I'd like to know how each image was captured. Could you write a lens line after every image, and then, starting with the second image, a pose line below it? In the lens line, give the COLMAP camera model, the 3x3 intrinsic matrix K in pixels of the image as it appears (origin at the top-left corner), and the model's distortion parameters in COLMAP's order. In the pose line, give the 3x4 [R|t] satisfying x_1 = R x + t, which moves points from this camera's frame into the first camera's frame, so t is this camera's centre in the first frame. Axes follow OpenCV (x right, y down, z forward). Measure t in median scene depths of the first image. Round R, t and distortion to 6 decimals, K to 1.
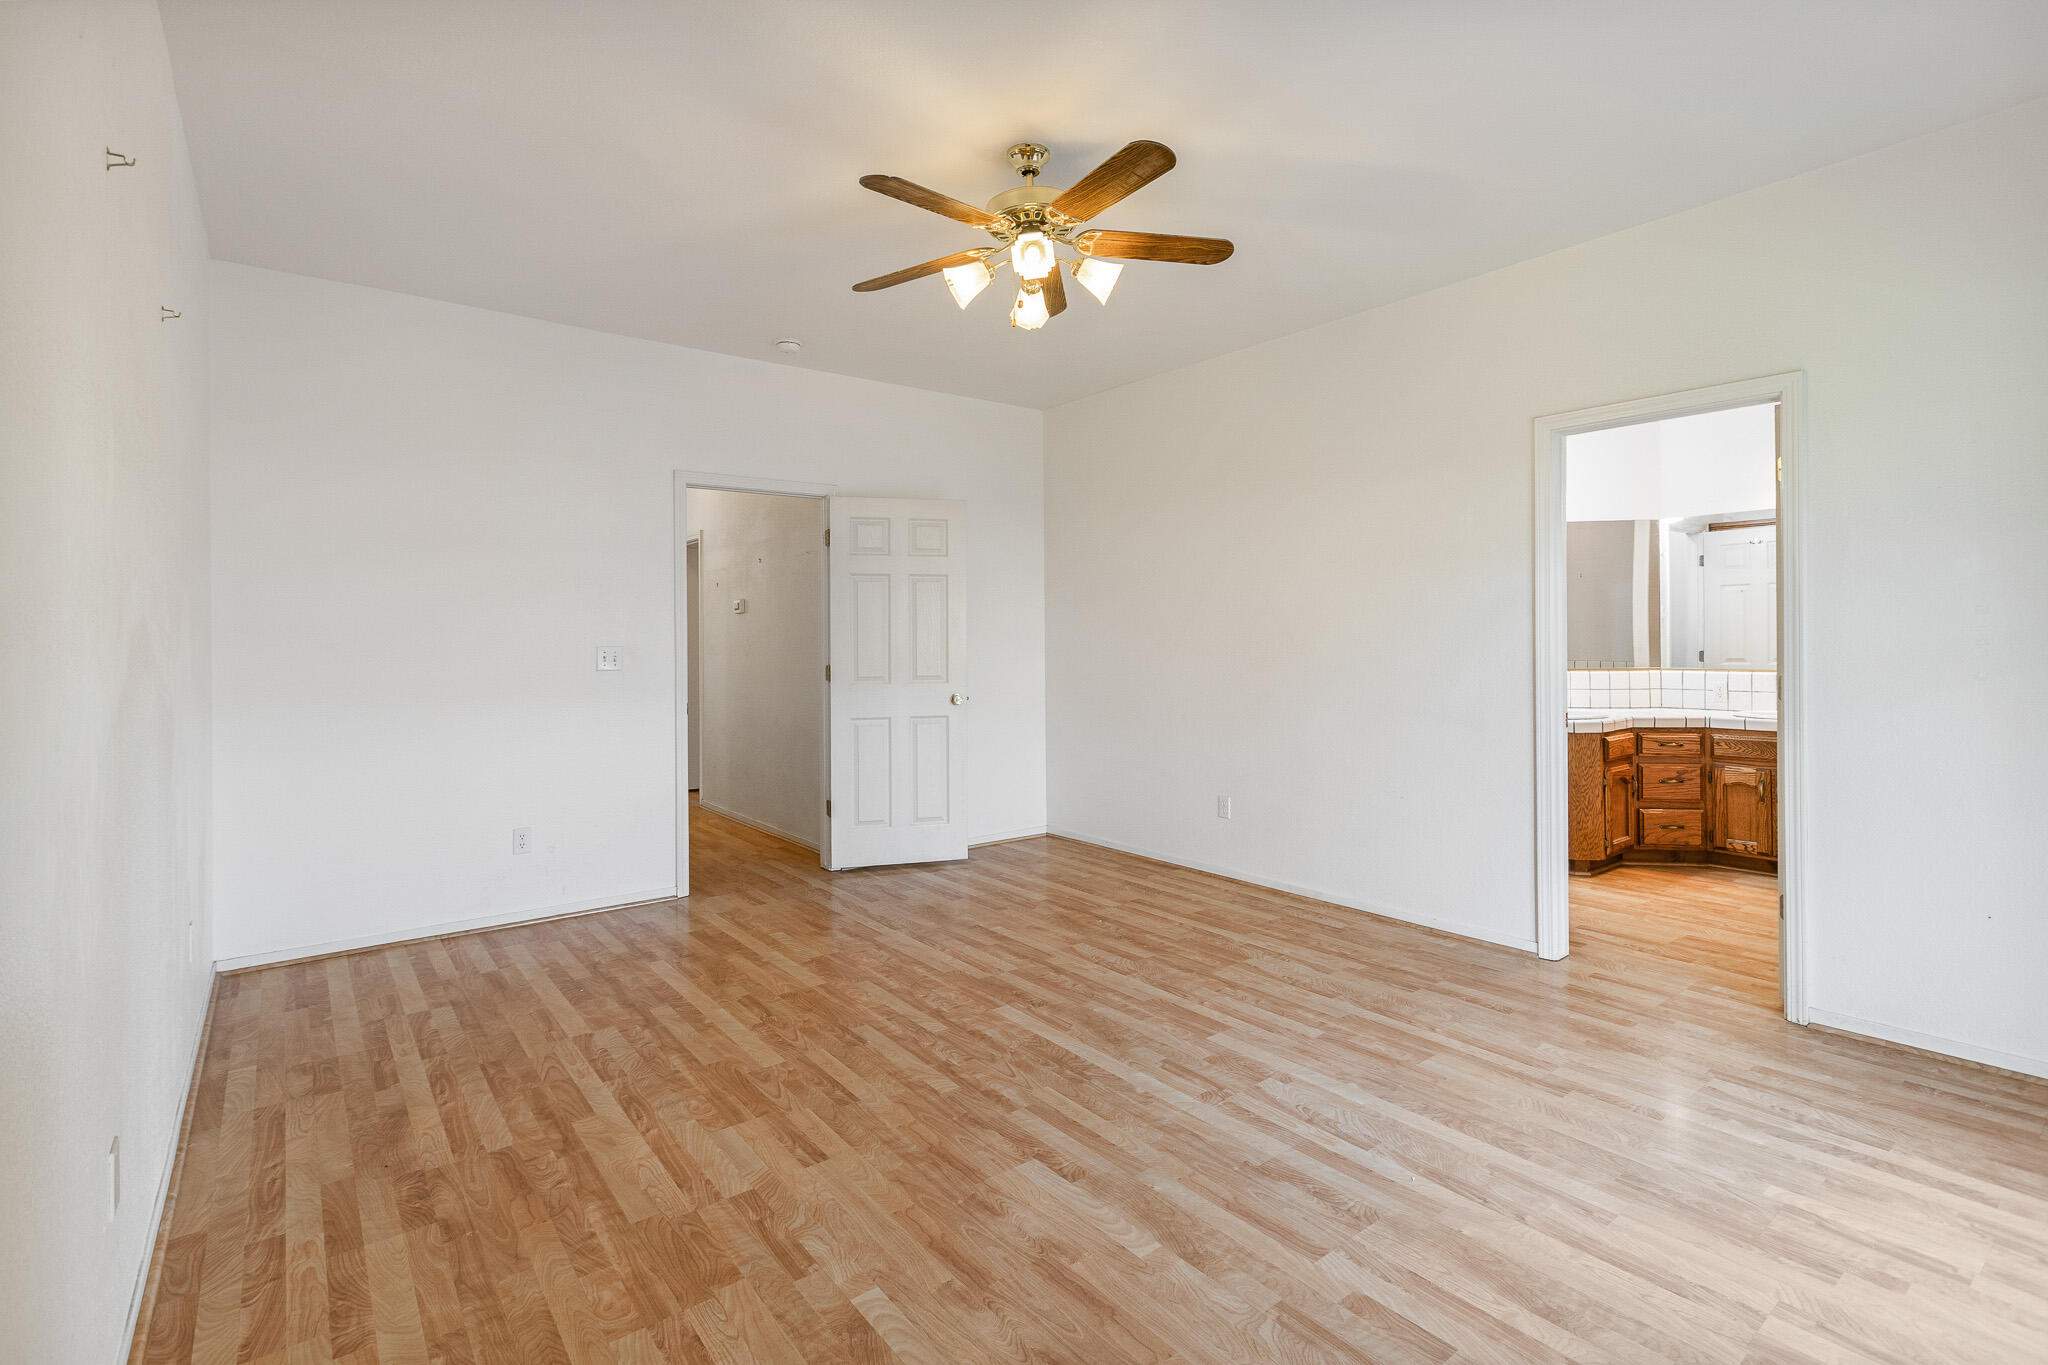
lens RADIAL K [[942.4, 0, 1025.7], [0, 942.4, 651.0], [0, 0, 1]] dist [0.004543, -0.001371]
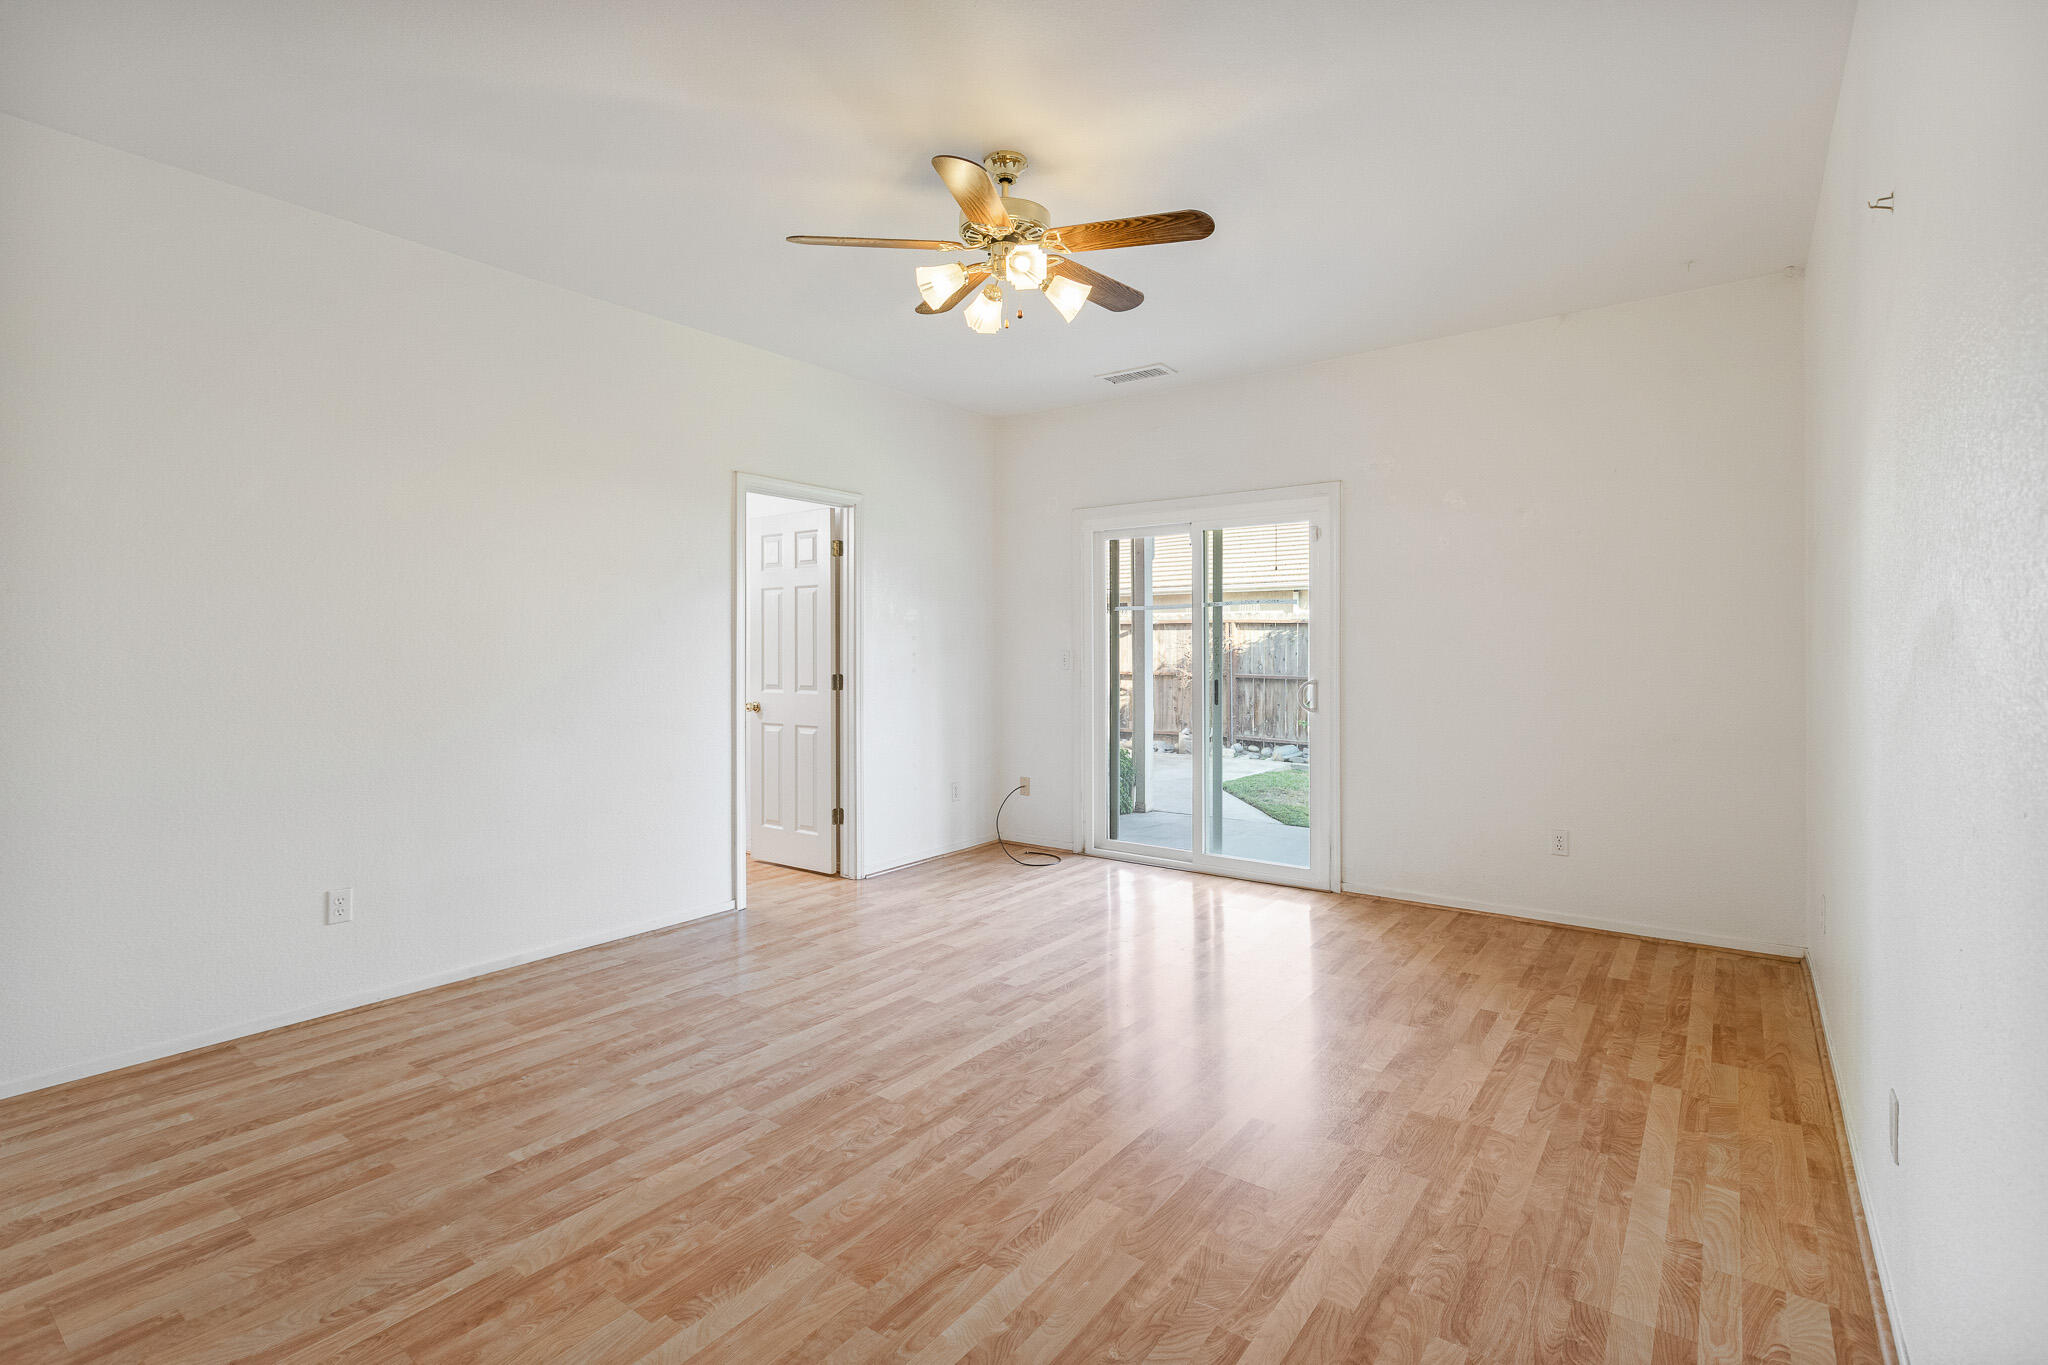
lens RADIAL K [[942.4, 0, 1025.7], [0, 942.4, 651.0], [0, 0, 1]] dist [0.004543, -0.001371]
pose [[-0.261339, 0.007696, 0.965216, -0.900260], [0.015826, 0.999868, -0.003688, -0.005215], [-0.965117, 0.014312, -0.261426, 1.148181]]
